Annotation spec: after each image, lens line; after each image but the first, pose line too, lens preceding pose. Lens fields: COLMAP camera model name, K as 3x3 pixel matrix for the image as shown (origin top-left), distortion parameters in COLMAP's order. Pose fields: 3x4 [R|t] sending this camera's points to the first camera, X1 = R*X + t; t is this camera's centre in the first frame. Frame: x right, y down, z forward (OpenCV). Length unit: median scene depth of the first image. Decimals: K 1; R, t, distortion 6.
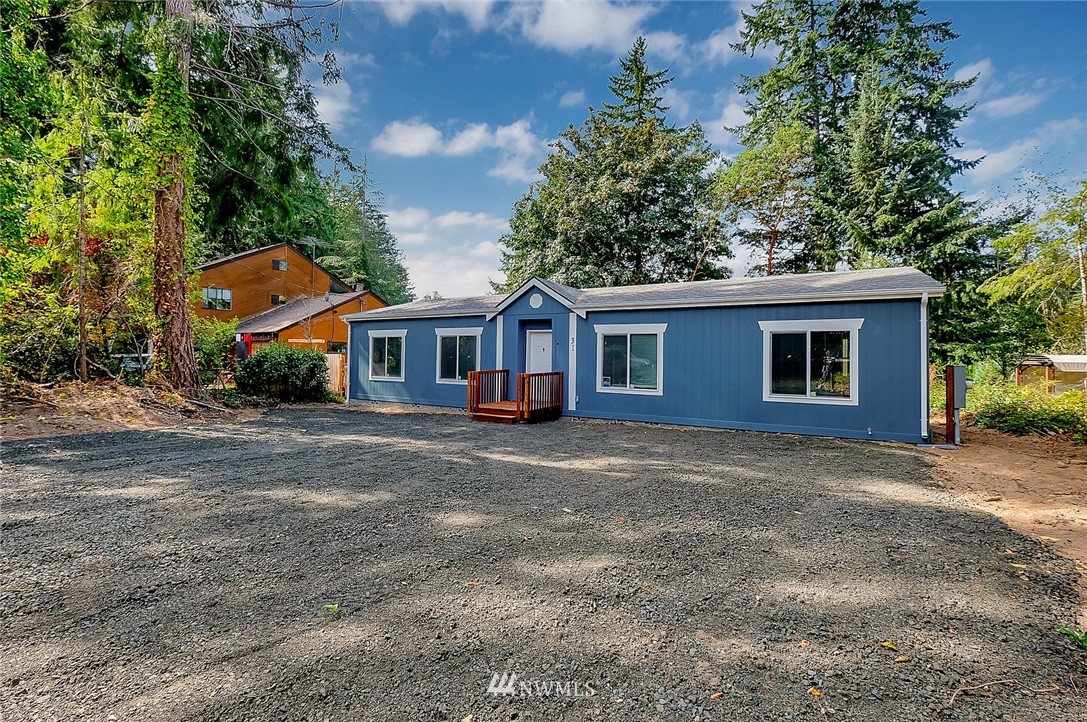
lens RADIAL K [[514.3, 0, 543.5], [0, 514.3, 361.0], [0, 0, 1]] dist [-0.000117, 0.000077]
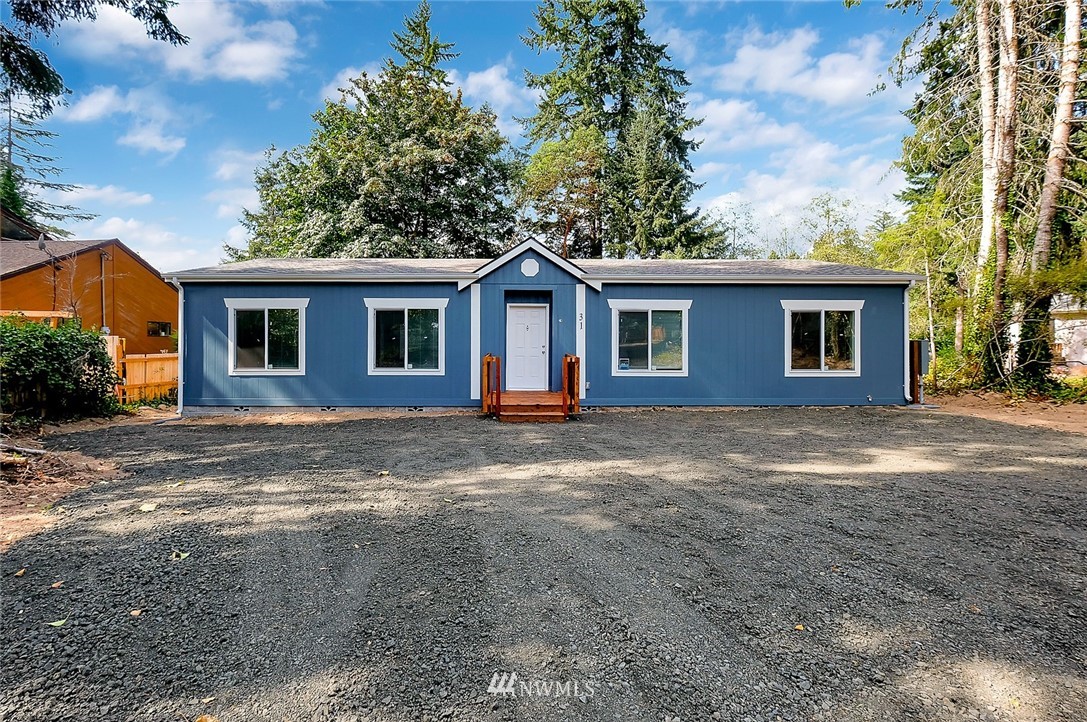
lens RADIAL K [[484.7, 0, 541.6], [0, 484.7, 352.4], [0, 0, 1]] dist [-0.000554, 0.000238]
pose [[0.844338, -0.027427, 0.535108, -0.390775], [0.012735, 0.999434, 0.031131, -0.006368], [-0.535659, -0.019470, 0.844210, 0.324246]]
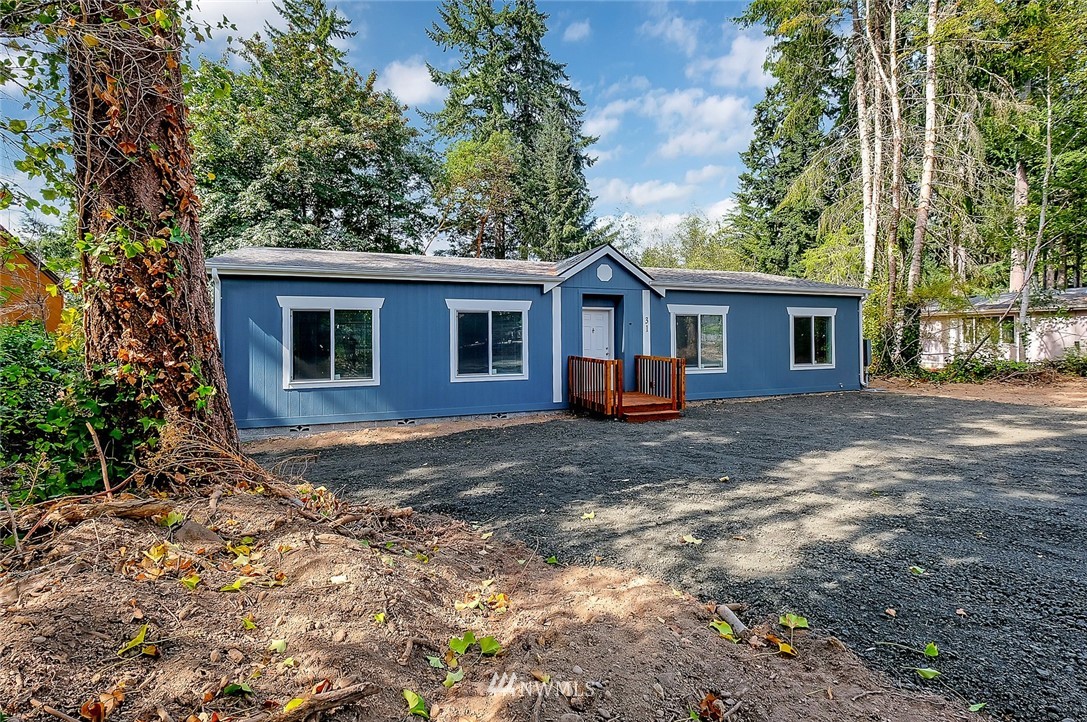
lens RADIAL K [[472.4, 0, 541.0], [0, 472.4, 345.3], [0, 0, 1]] dist [-0.000371, -0.000227]
pose [[0.616323, -0.033289, 0.786789, -0.655721], [0.017178, 0.999437, 0.028830, -0.020971], [-0.787306, -0.004254, 0.616548, 0.573464]]
